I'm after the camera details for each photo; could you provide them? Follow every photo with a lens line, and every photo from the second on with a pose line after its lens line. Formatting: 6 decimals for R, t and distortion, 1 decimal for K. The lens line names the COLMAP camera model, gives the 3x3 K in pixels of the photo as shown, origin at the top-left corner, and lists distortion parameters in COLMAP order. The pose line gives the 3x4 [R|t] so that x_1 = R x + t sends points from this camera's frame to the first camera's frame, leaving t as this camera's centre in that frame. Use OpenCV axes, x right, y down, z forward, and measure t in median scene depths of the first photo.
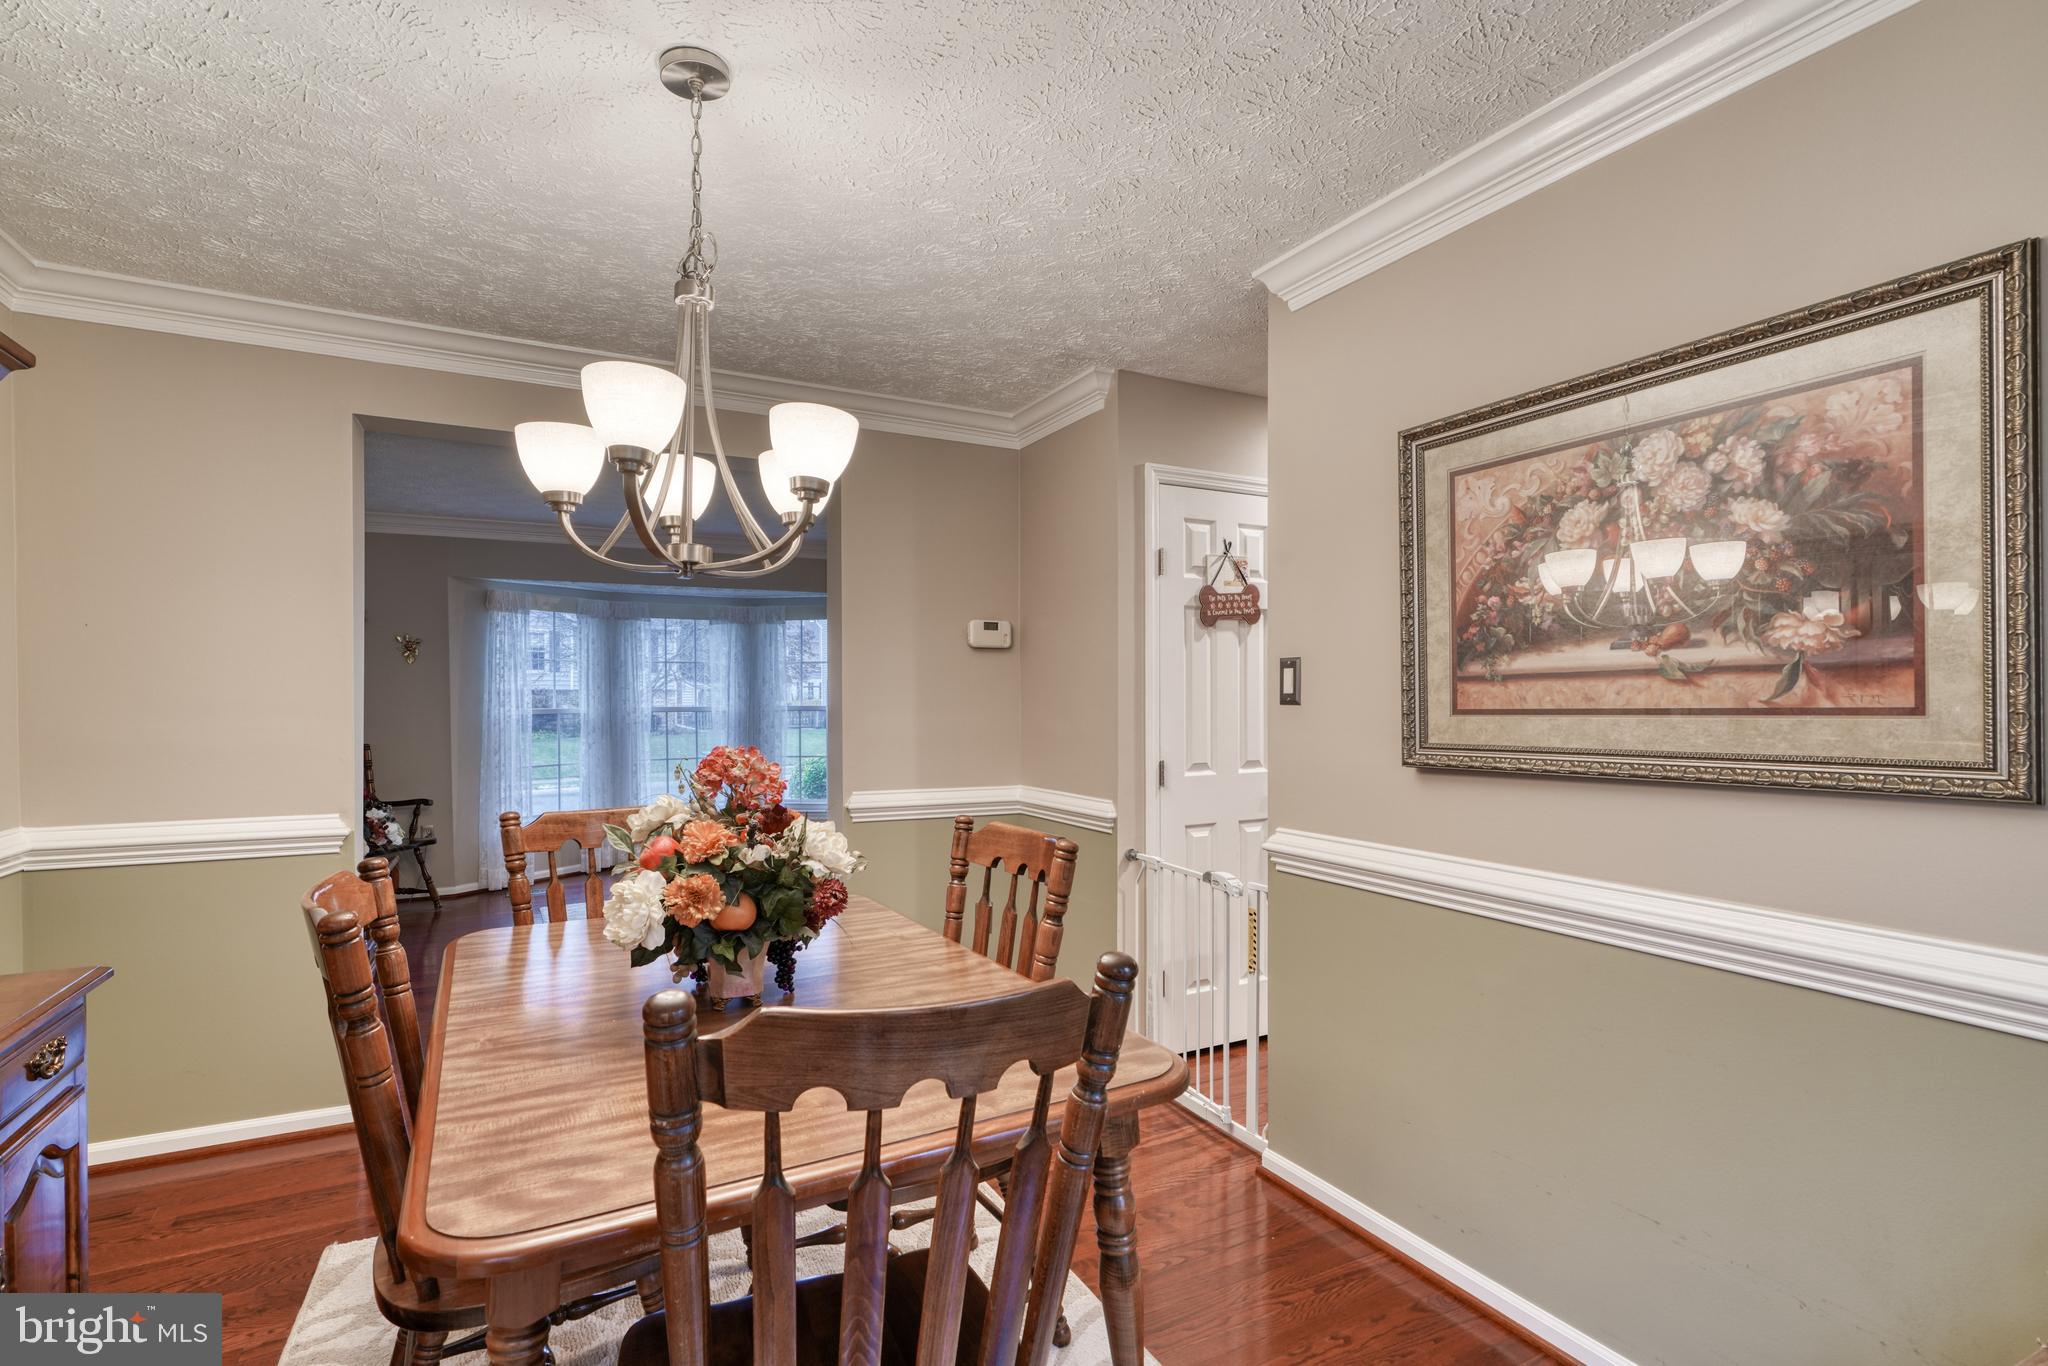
lens RADIAL K [[928.1, 0, 1022.3], [0, 928.1, 699.5], [0, 0, 1]] dist [-0.007863, 0.003577]
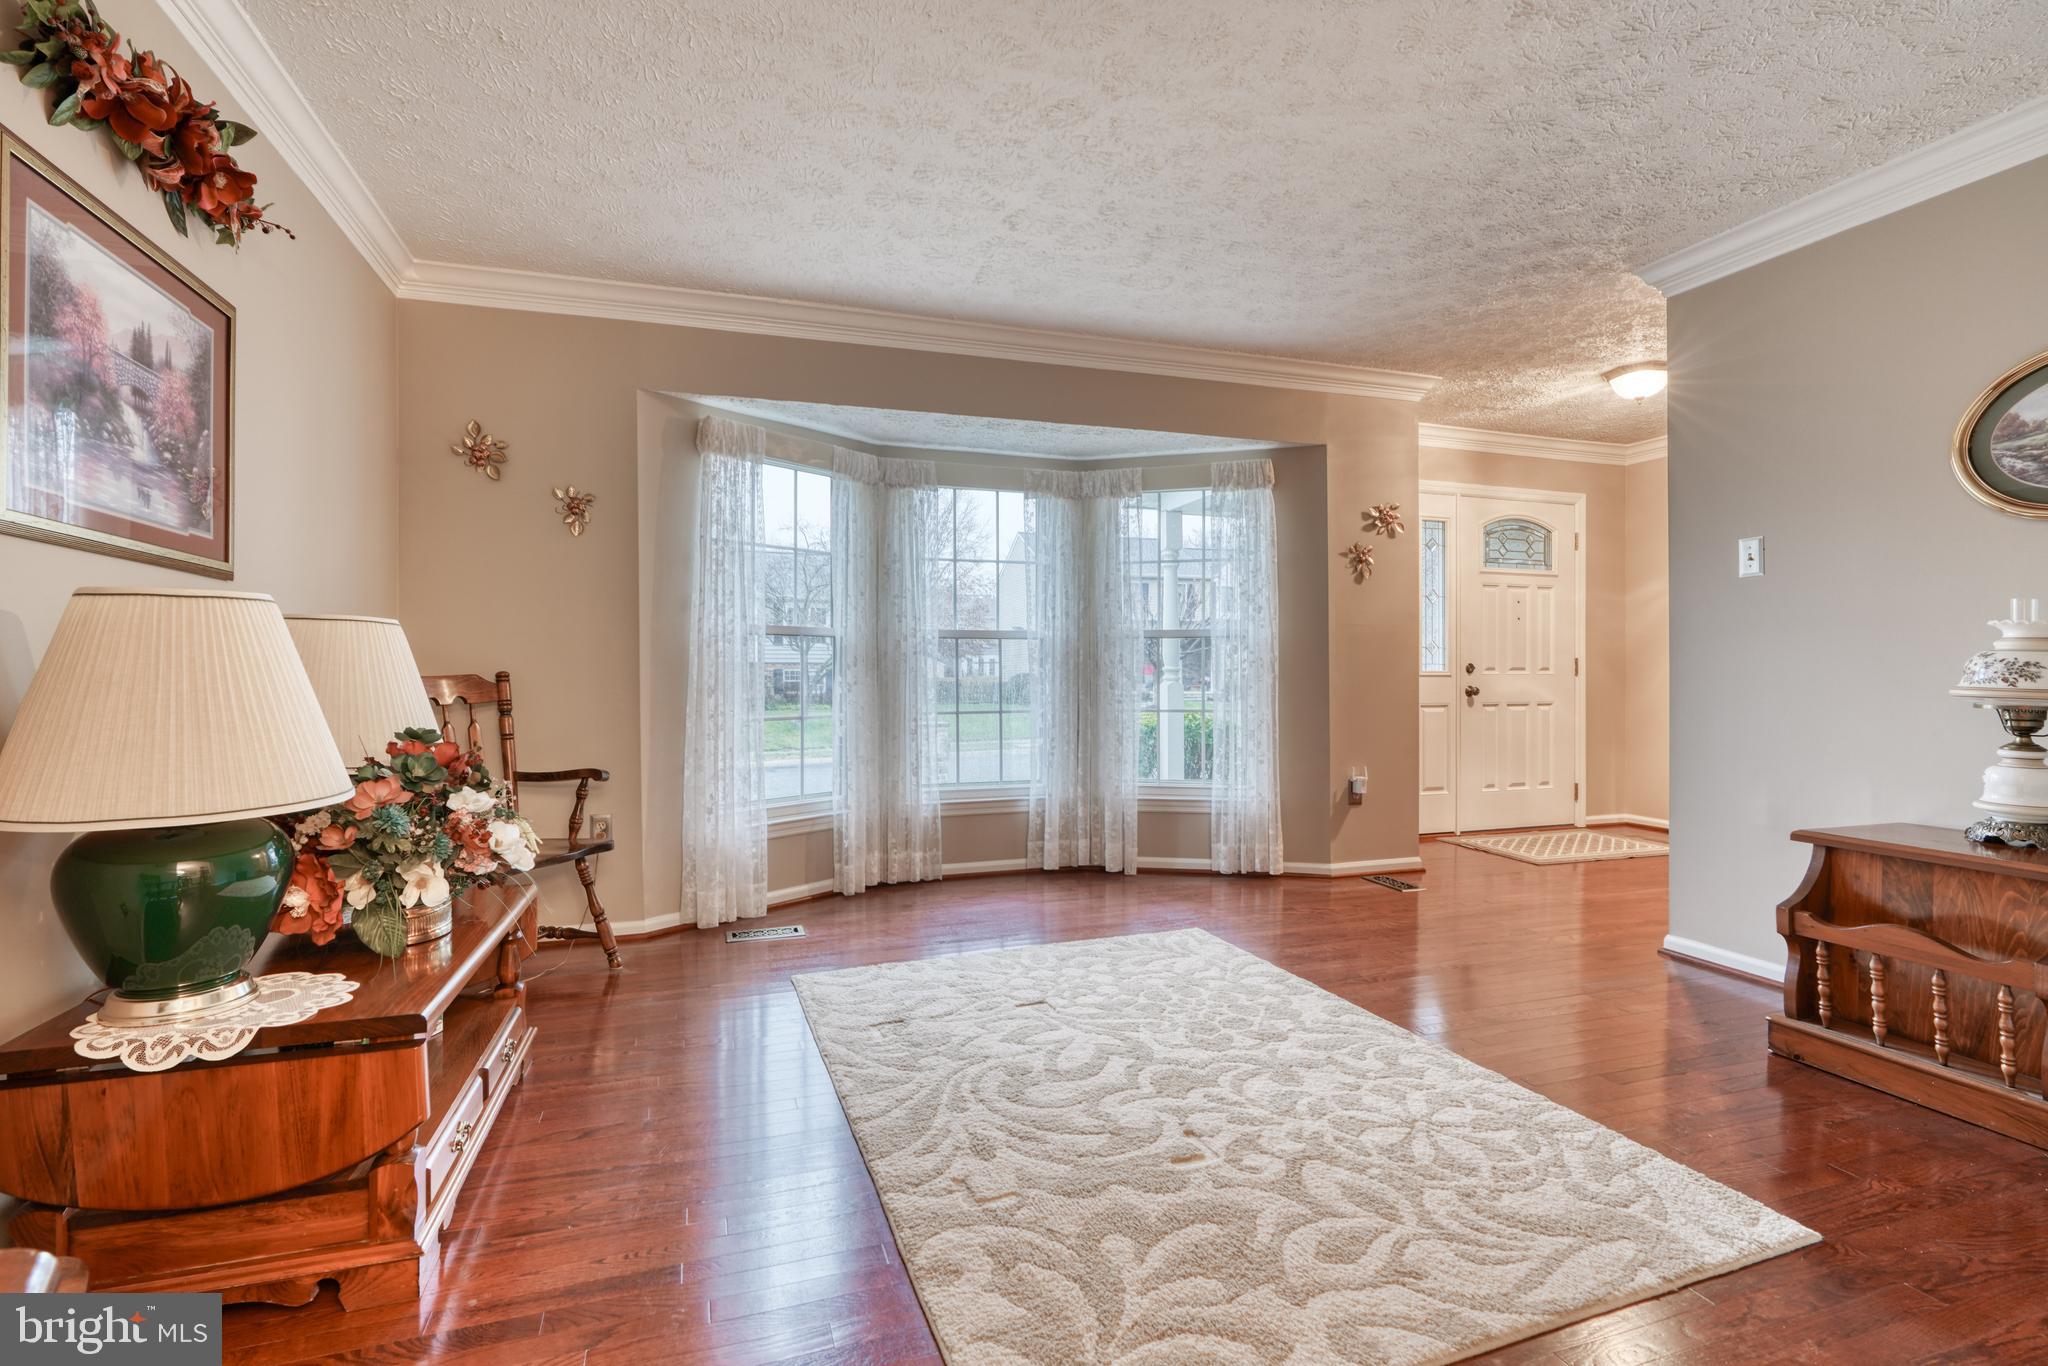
lens RADIAL K [[928.1, 0, 1021.2], [0, 928.1, 674.0], [0, 0, 1]] dist [-0.007863, 0.003577]
pose [[0.984868, 0.003930, -0.173263, -0.274117], [-0.004754, 0.999979, -0.004338, 0.047813], [0.173242, 0.005096, 0.984866, 0.457433]]
